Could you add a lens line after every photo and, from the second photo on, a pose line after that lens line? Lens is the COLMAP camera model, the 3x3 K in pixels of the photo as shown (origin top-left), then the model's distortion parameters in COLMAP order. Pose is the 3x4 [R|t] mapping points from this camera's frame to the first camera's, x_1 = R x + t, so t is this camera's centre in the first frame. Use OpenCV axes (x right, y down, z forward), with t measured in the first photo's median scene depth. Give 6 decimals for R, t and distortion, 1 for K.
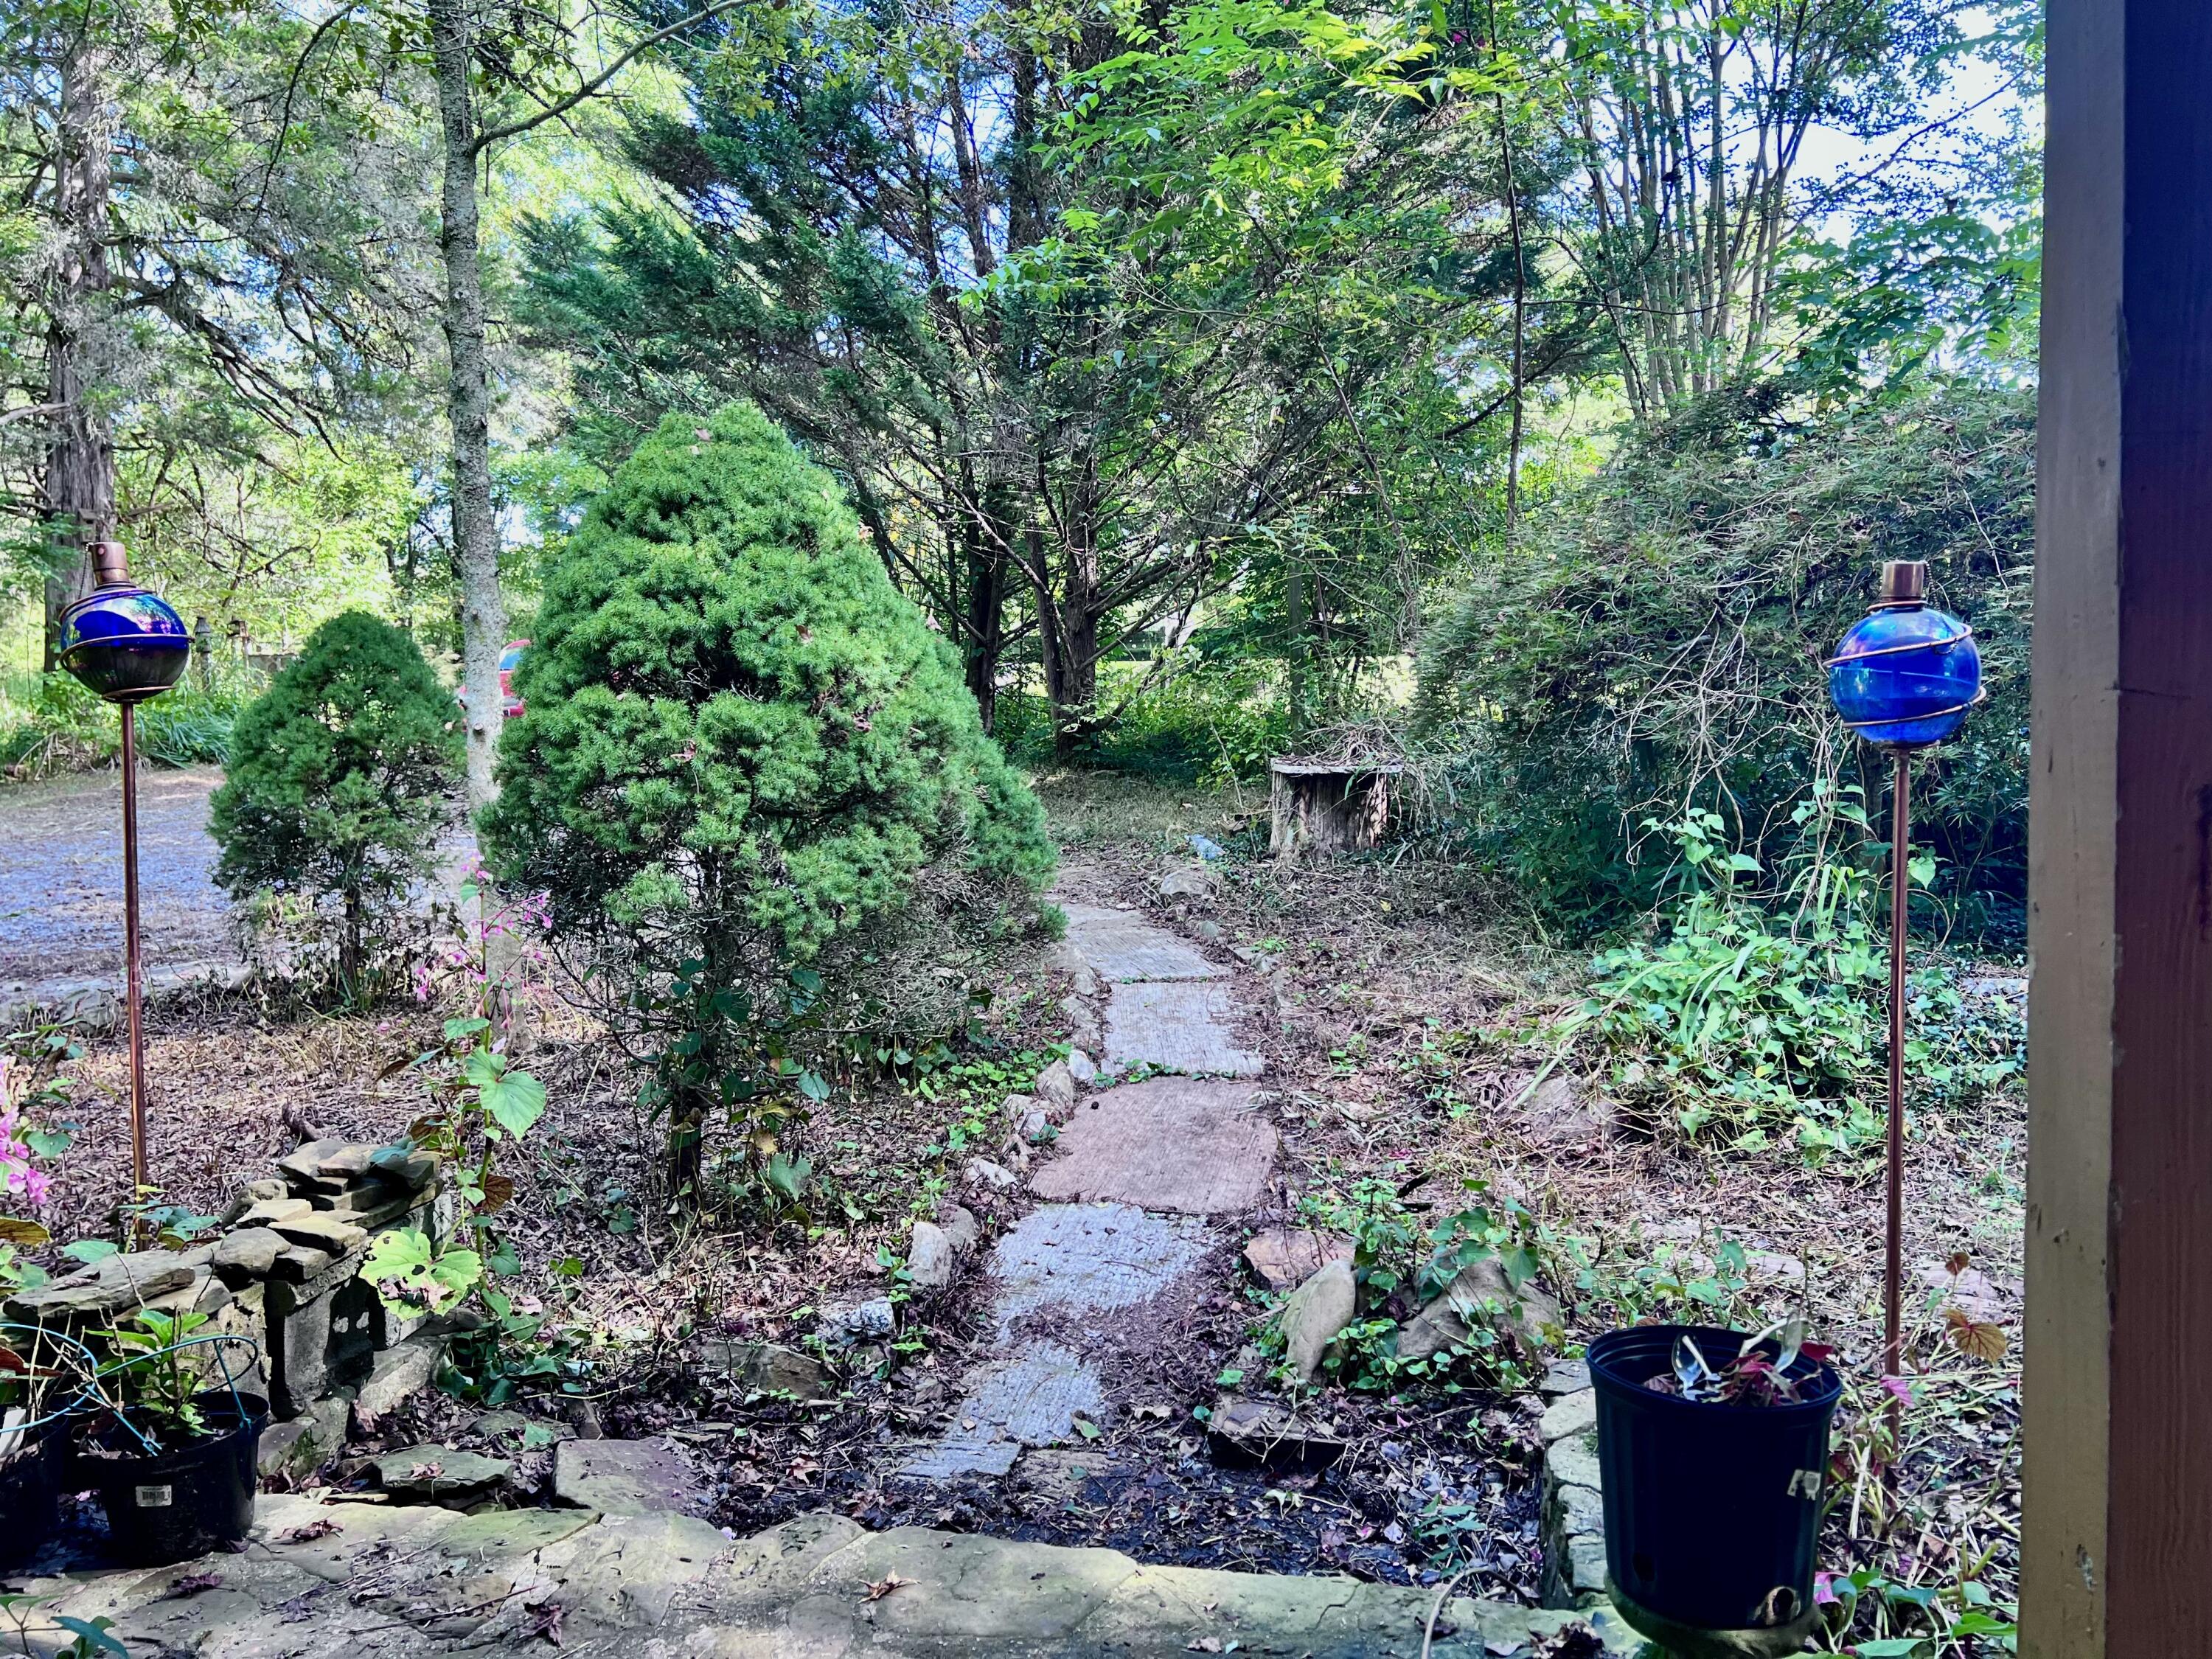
lens RADIAL K [[1661.0, 0, 1107.3], [0, 1661.0, 824.5], [0, 0, 1]] dist [0.051593, -0.054770]
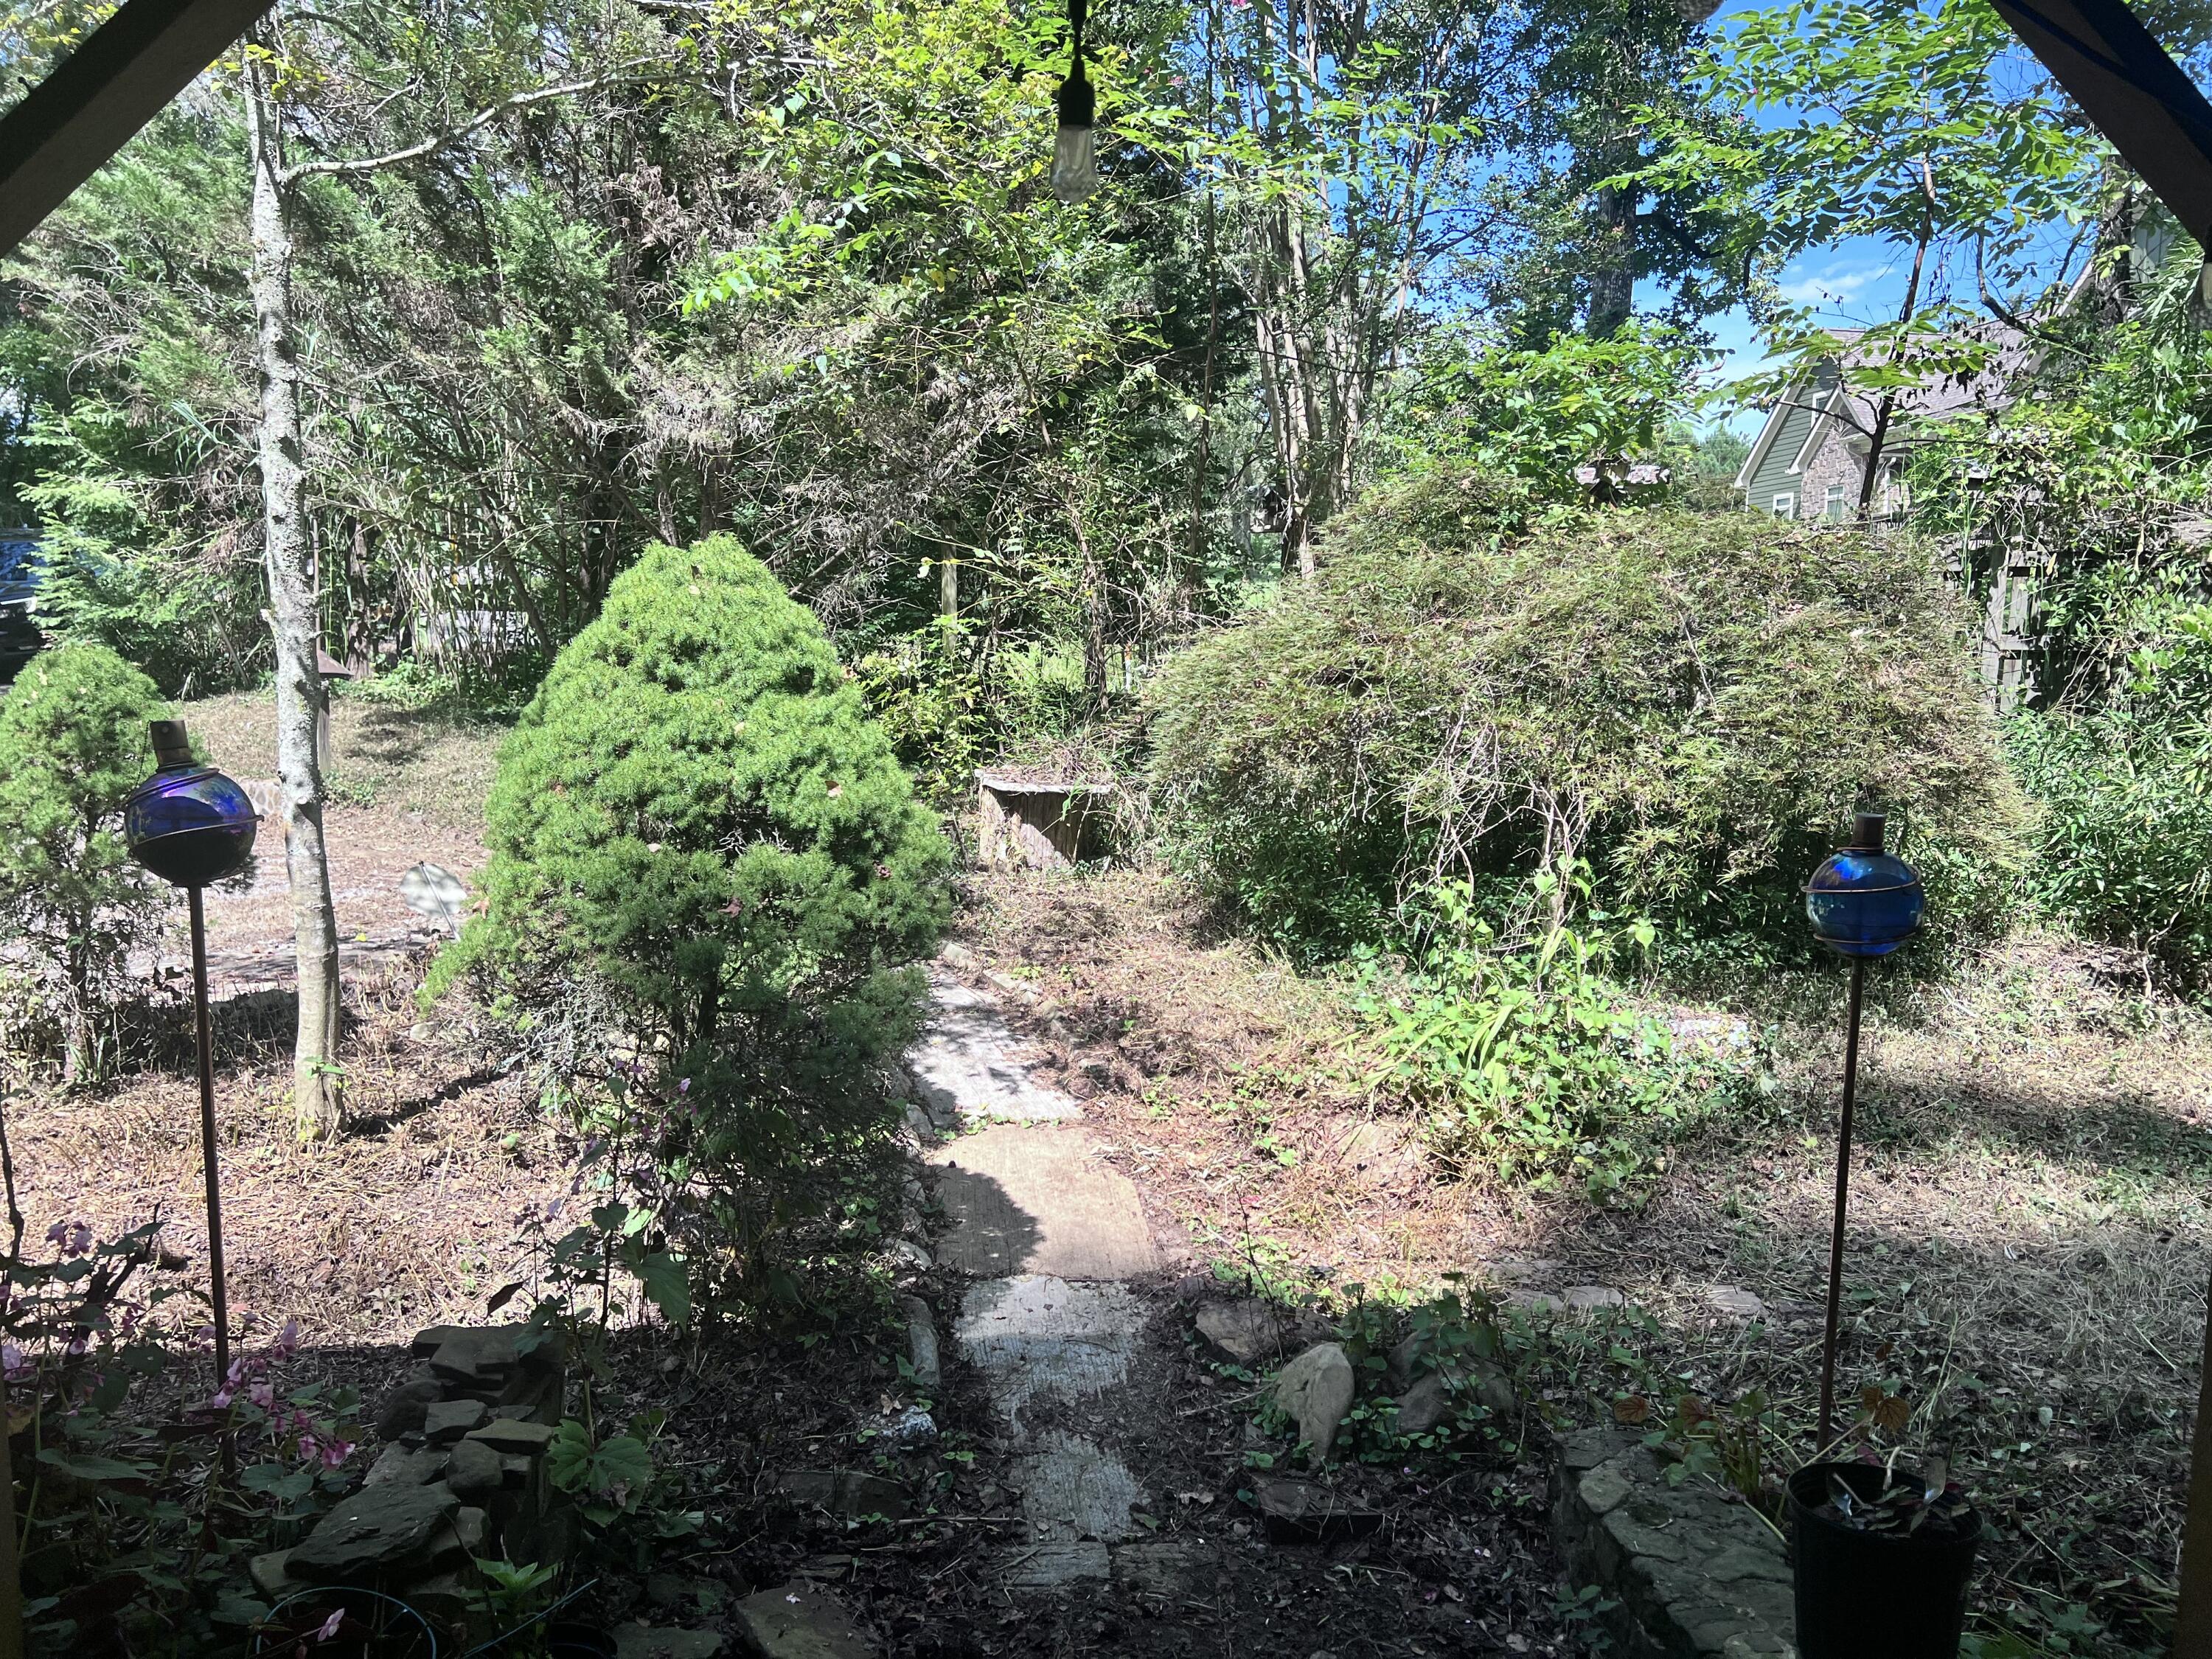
lens RADIAL K [[1661.0, 0, 1106.5], [0, 1661.0, 833.9], [0, 0, 1]] dist [0.051593, -0.054770]
pose [[0.959658, 0.000863, 0.281167, -0.309477], [-0.014652, 0.998790, 0.046945, -0.135588], [-0.280787, -0.049171, 0.958510, -0.052102]]
